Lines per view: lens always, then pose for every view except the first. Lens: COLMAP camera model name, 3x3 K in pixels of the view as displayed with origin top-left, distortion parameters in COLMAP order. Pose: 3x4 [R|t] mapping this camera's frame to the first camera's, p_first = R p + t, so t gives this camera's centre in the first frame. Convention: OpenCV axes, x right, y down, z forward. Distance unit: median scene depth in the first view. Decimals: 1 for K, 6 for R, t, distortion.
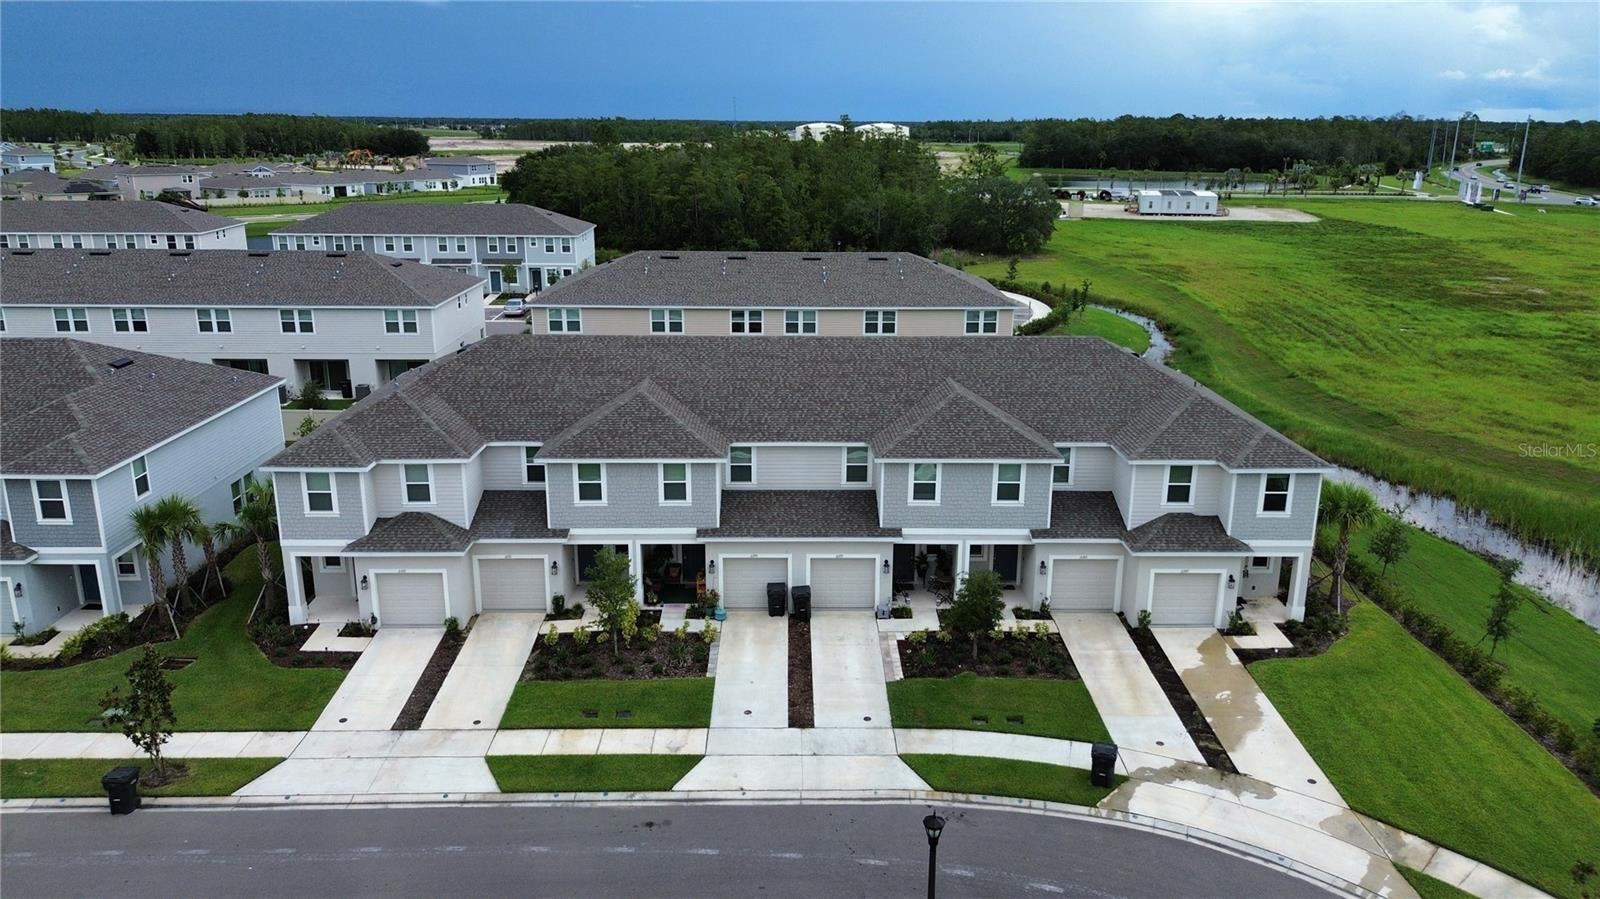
lens RADIAL K [[1079.1, 0, 800.0], [0, 1079.1, 449.5], [0, 0, 1]] dist [0.034658, -0.004354]
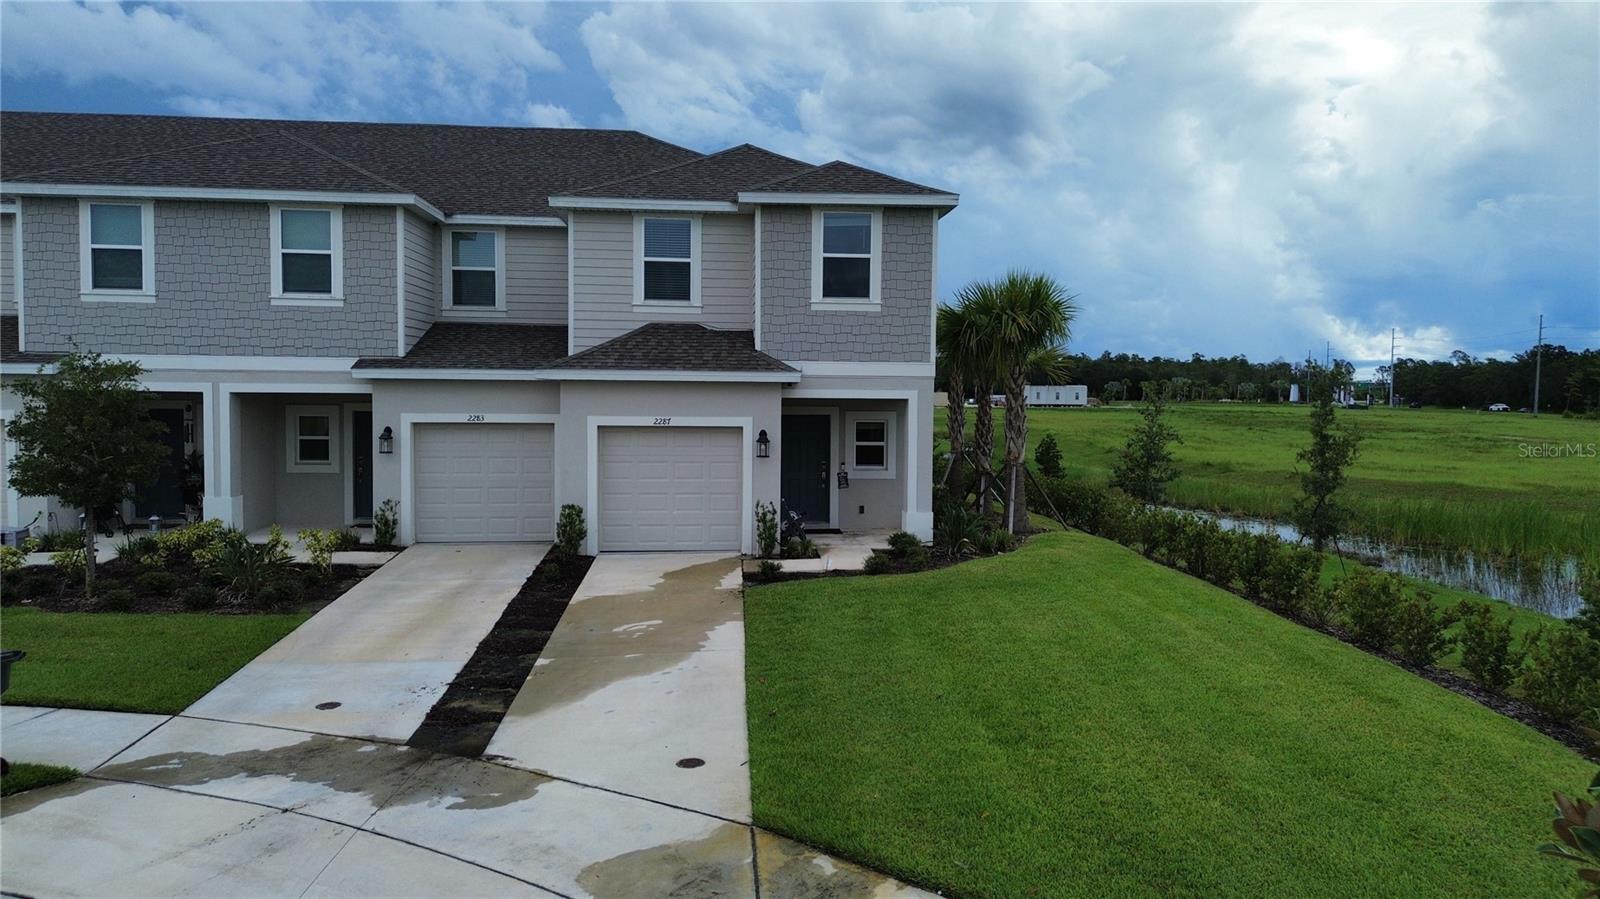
lens RADIAL K [[1079.1, 0, 800.0], [0, 1079.1, 449.5], [0, 0, 1]] dist [0.034658, -0.004354]
pose [[0.998141, 0.000427, 0.060942, 0.385194], [0.014282, 0.970492, -0.240712, 0.234766], [-0.059246, 0.241135, 0.968682, 0.553572]]
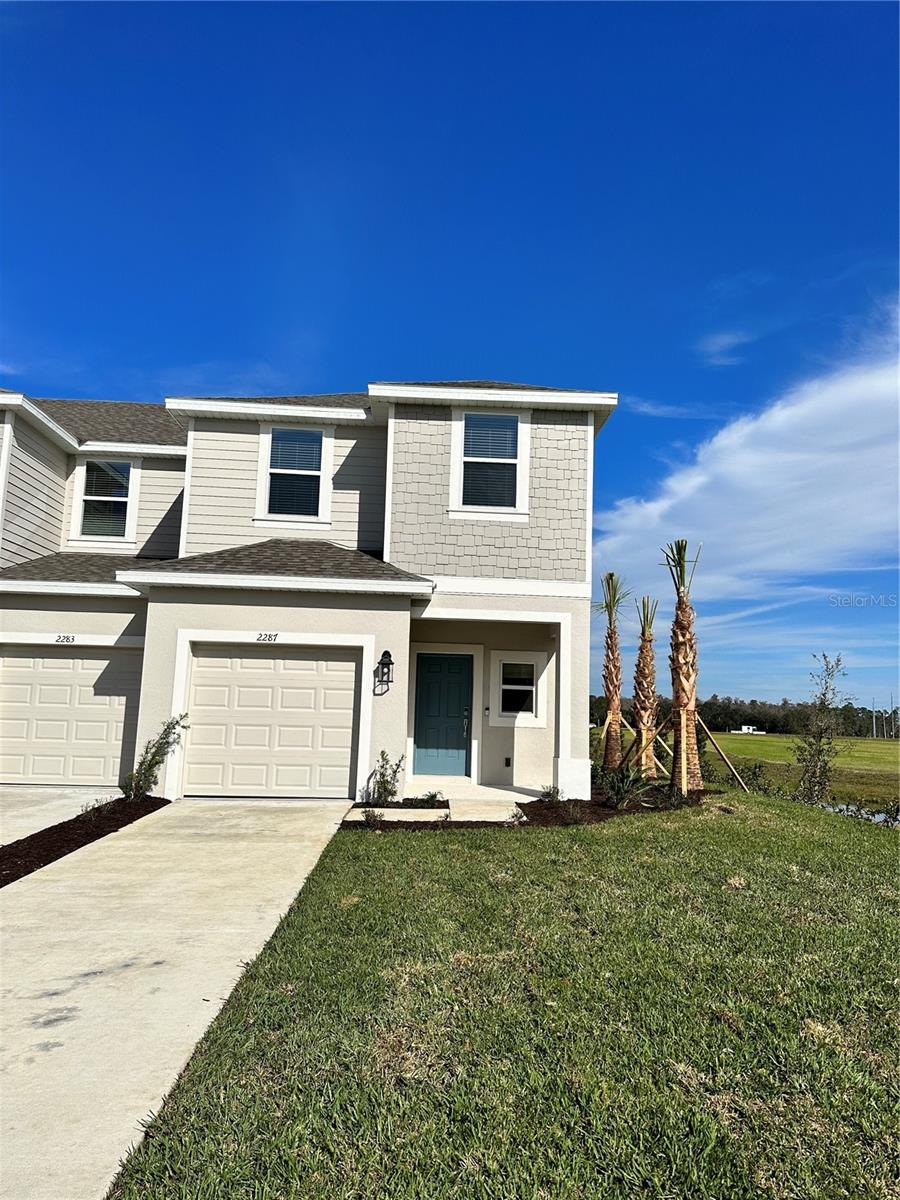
lens RADIAL K [[821.1, 0, 450.0], [0, 821.1, 600.0], [0, 0, 1]] dist [0.057609, 0.000289]
pose [[0.999332, 0.030063, 0.020759, 0.413620], [-0.018255, 0.903087, -0.429070, 0.225566], [-0.031647, 0.428404, 0.903033, 0.723895]]
